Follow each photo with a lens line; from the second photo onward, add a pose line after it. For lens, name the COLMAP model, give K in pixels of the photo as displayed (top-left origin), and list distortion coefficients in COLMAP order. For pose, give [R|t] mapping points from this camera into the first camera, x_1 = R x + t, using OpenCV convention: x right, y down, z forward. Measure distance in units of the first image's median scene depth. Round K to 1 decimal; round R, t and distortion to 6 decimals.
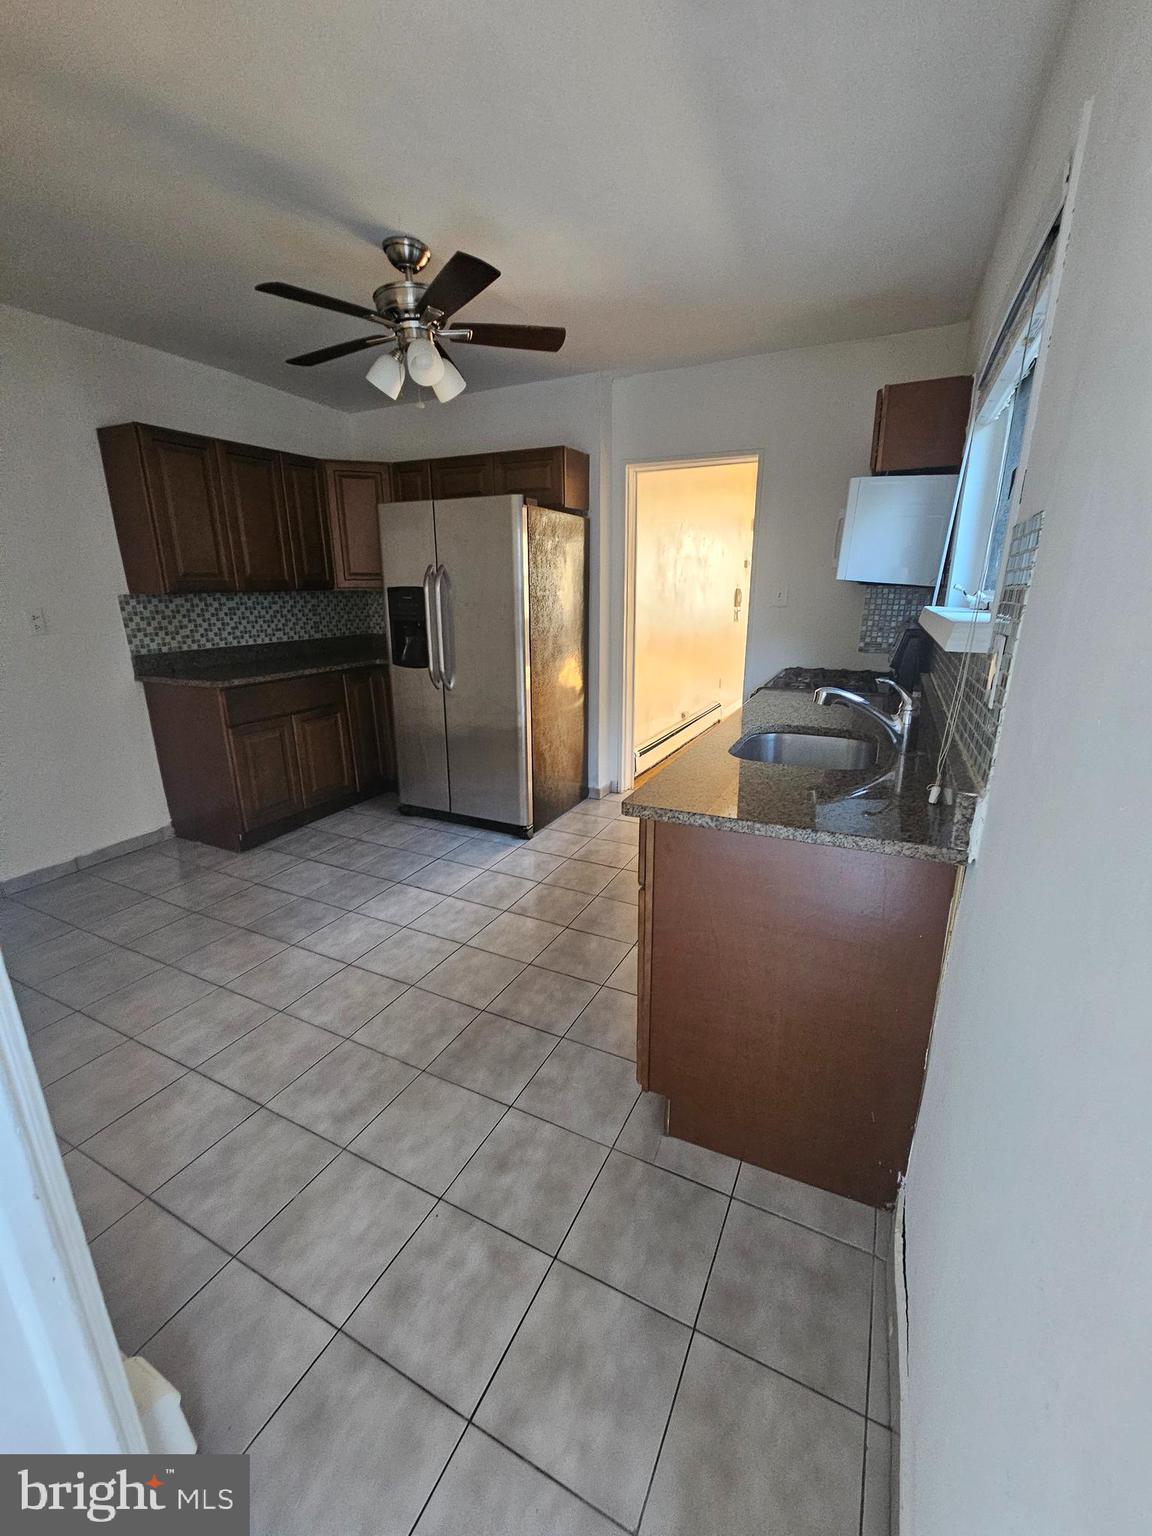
lens RADIAL K [[624.1, 0, 576.0], [0, 624.1, 768.0], [0, 0, 1]] dist [0.000614, 0.000039]
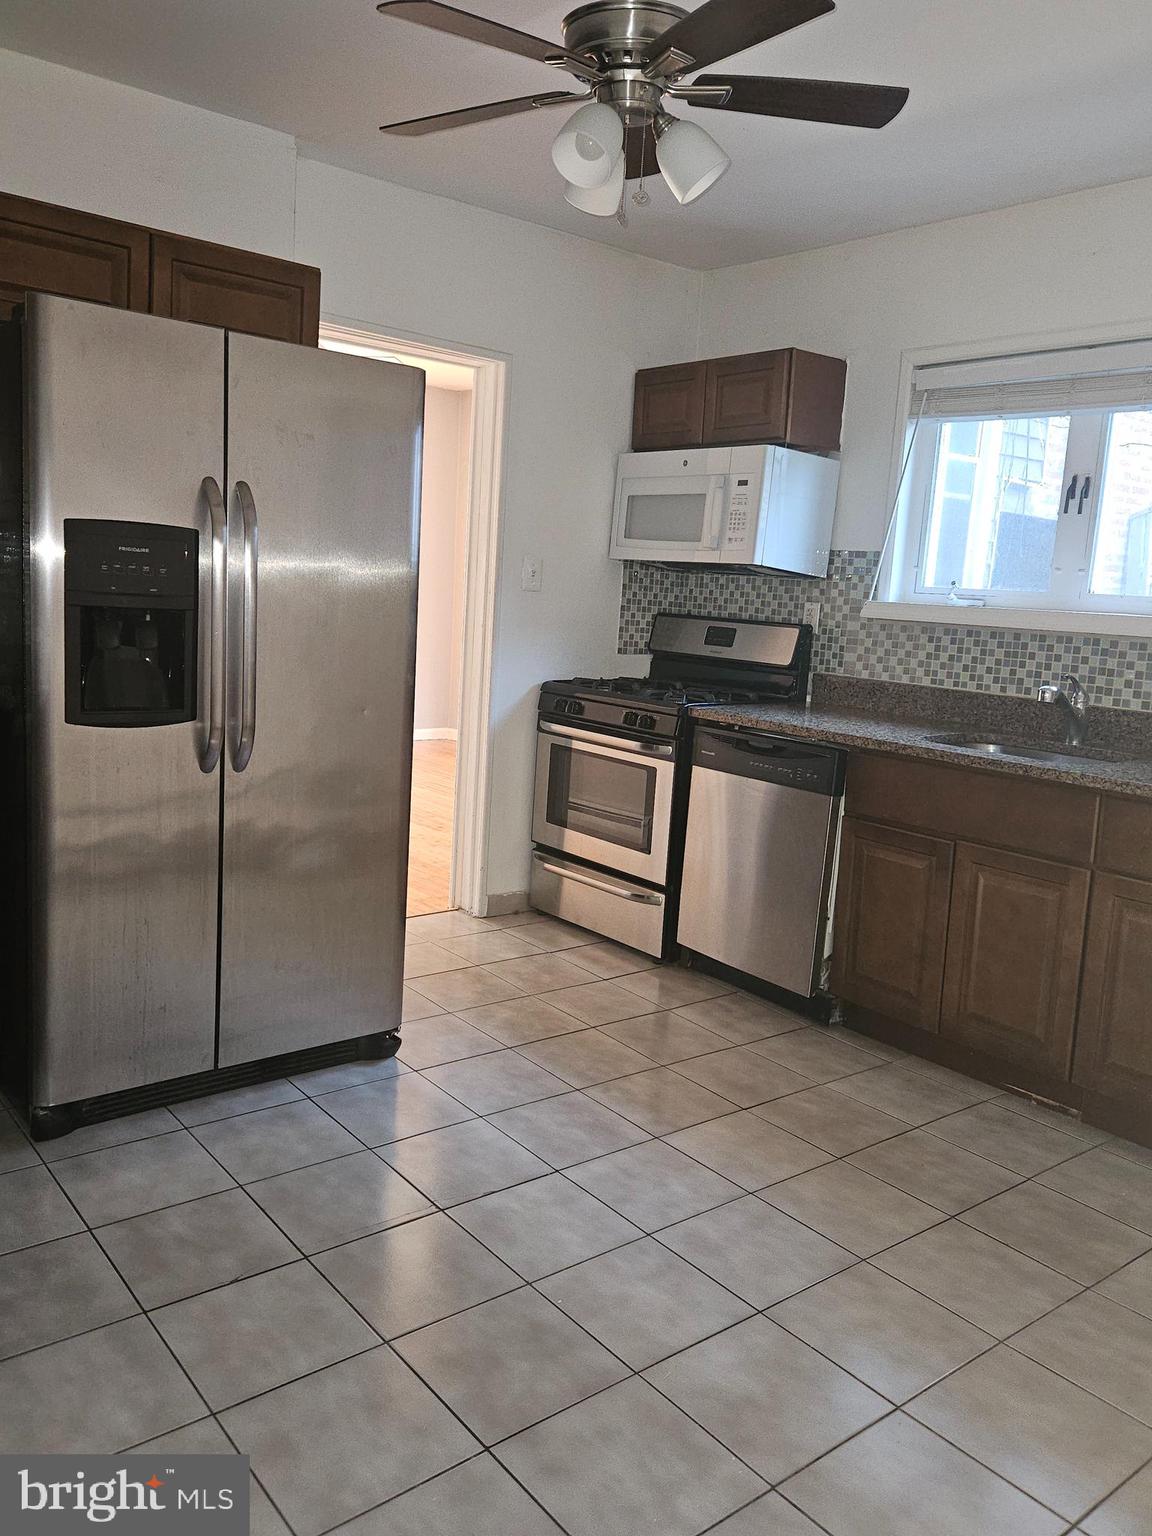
lens RADIAL K [[1188.5, 0, 578.4], [0, 1188.5, 754.3], [0, 0, 1]] dist [0.043238, -0.004082]
pose [[0.416670, -0.104977, 0.902976, -0.824953], [0.190543, 0.981330, 0.026162, -0.110538], [-0.888864, 0.161155, 0.428893, 0.440062]]
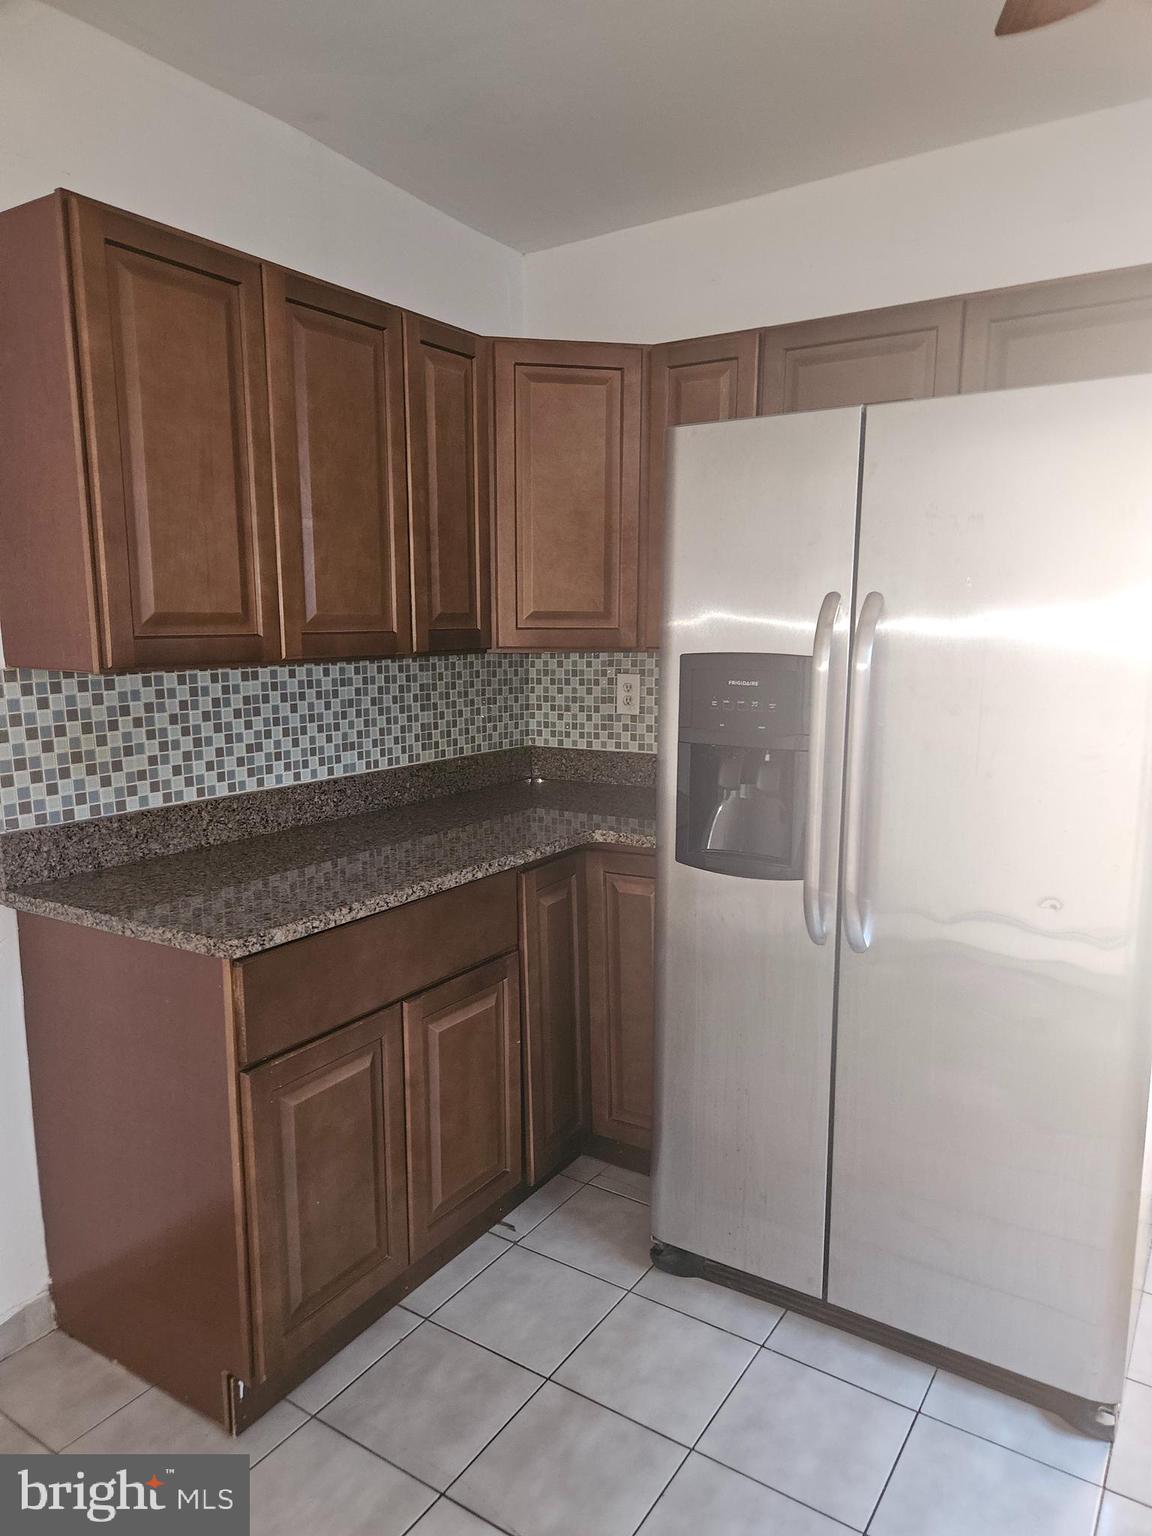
lens RADIAL K [[1019.8, 0, 575.7], [0, 1019.8, 788.4], [0, 0, 1]] dist [0.059327, -0.052990]
pose [[0.992887, 0.022200, -0.116972, -0.288630], [-0.036496, 0.991916, -0.121534, -0.136642], [0.113329, 0.124939, 0.985671, 0.417432]]
